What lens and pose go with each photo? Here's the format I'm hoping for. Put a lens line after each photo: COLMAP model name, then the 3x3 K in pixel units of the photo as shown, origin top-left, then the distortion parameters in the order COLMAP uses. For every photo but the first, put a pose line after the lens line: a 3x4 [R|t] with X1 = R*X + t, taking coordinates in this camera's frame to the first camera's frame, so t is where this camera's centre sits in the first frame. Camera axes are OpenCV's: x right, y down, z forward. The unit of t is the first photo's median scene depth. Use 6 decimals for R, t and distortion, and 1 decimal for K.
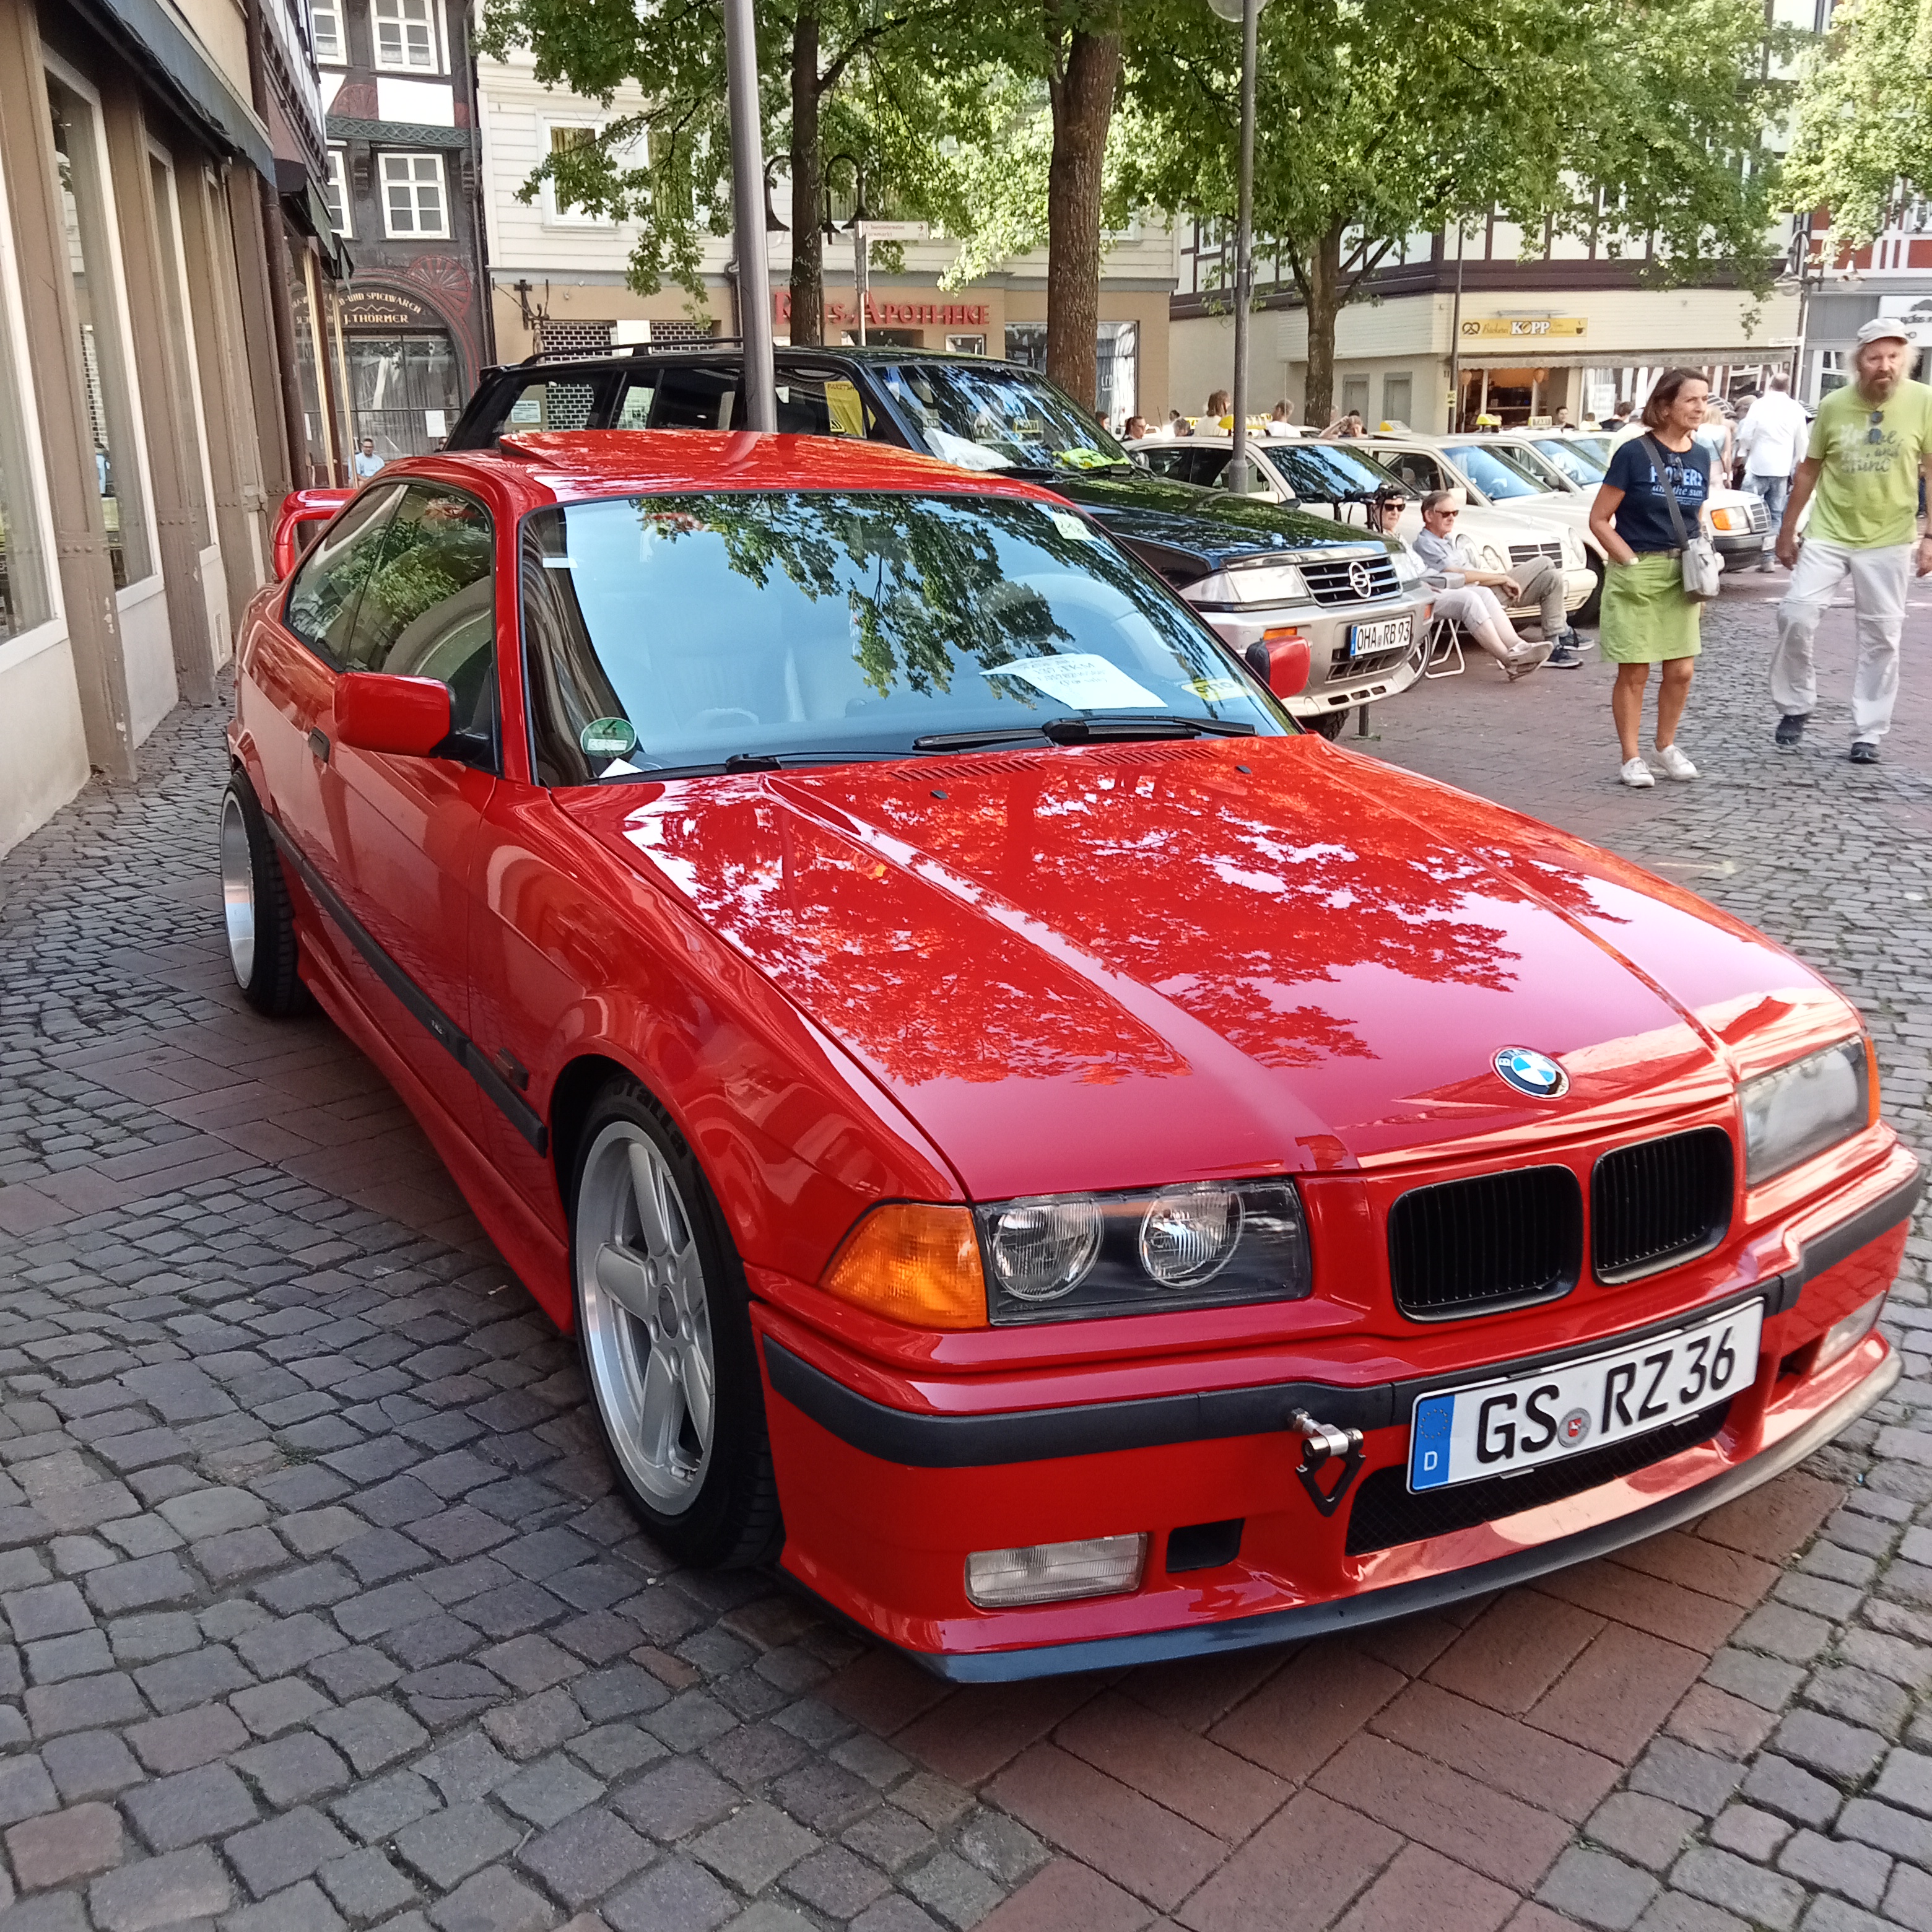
lens RADIAL K [[1960.8, 0, 962.2], [0, 1960.8, 985.0], [0, 0, 1]] dist [0.045209, -0.071692]
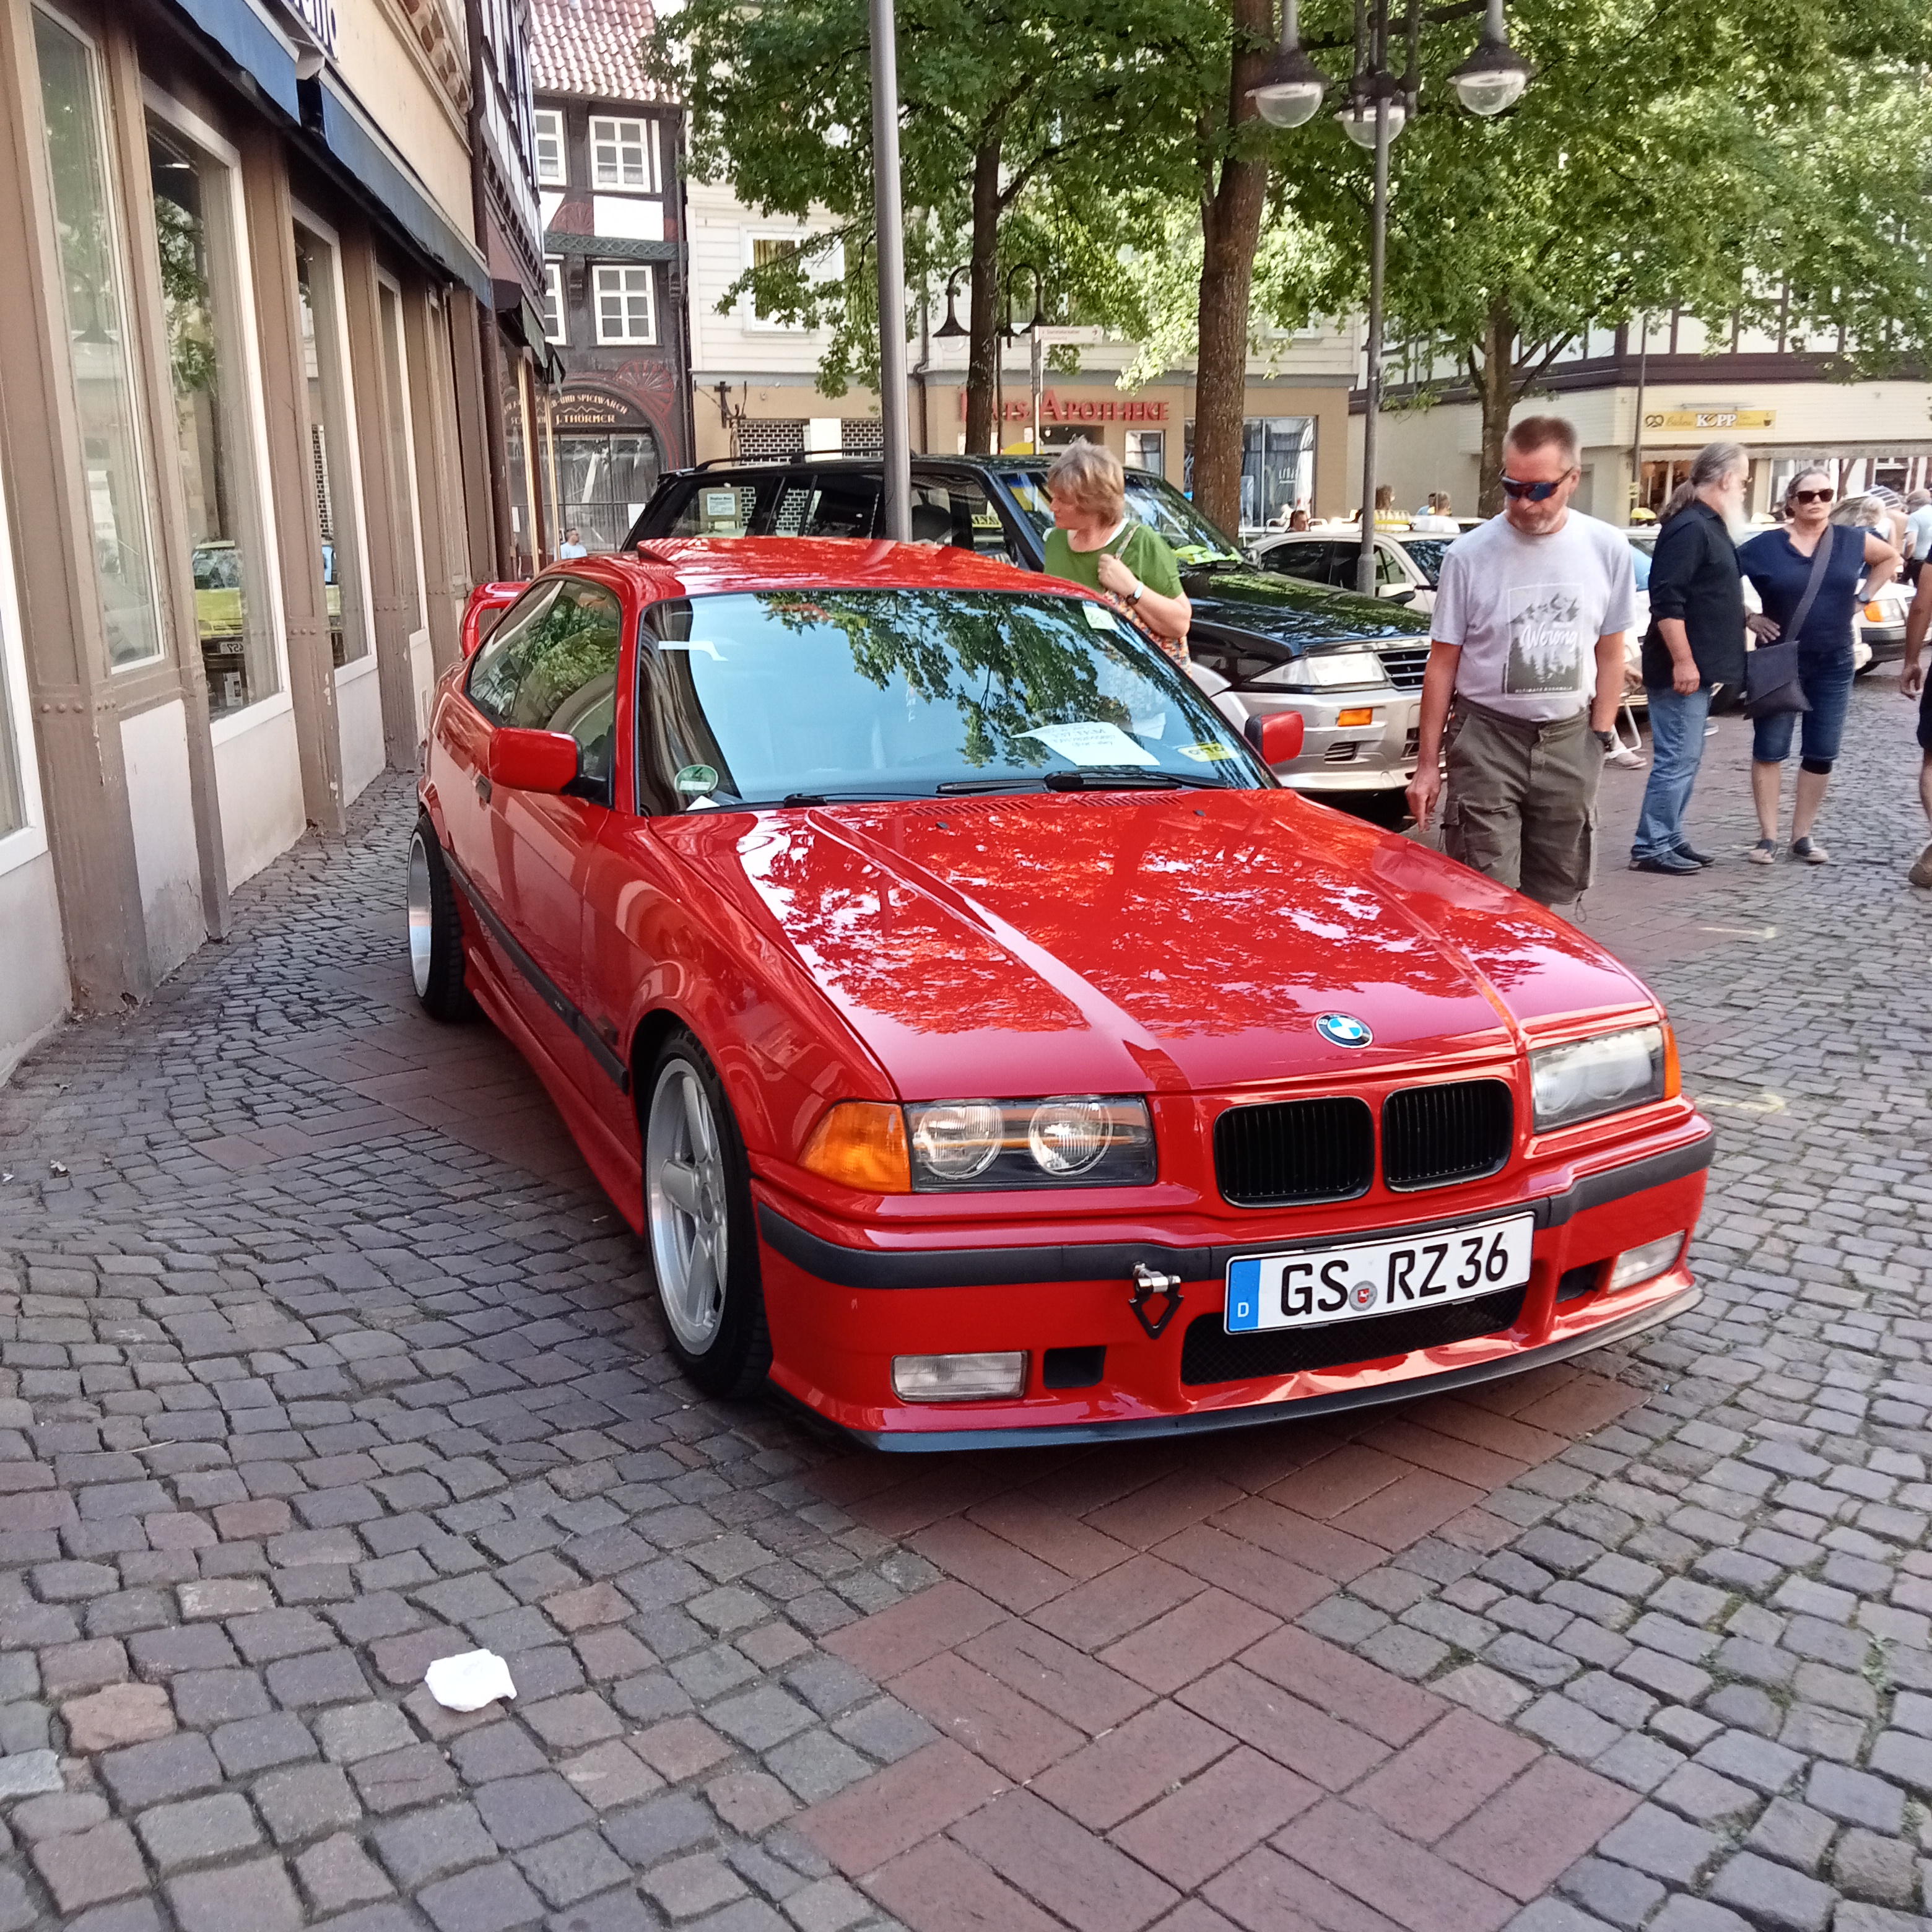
lens RADIAL K [[1960.5, 0, 966.0], [0, 1960.5, 966.0], [0, 0, 1]] dist [0.049388, -0.070127]
pose [[0.995628, 0.021322, -0.090944, 0.059761], [-0.025988, 0.998389, -0.050441, 0.028736], [0.089722, 0.052584, 0.994578, -0.130201]]
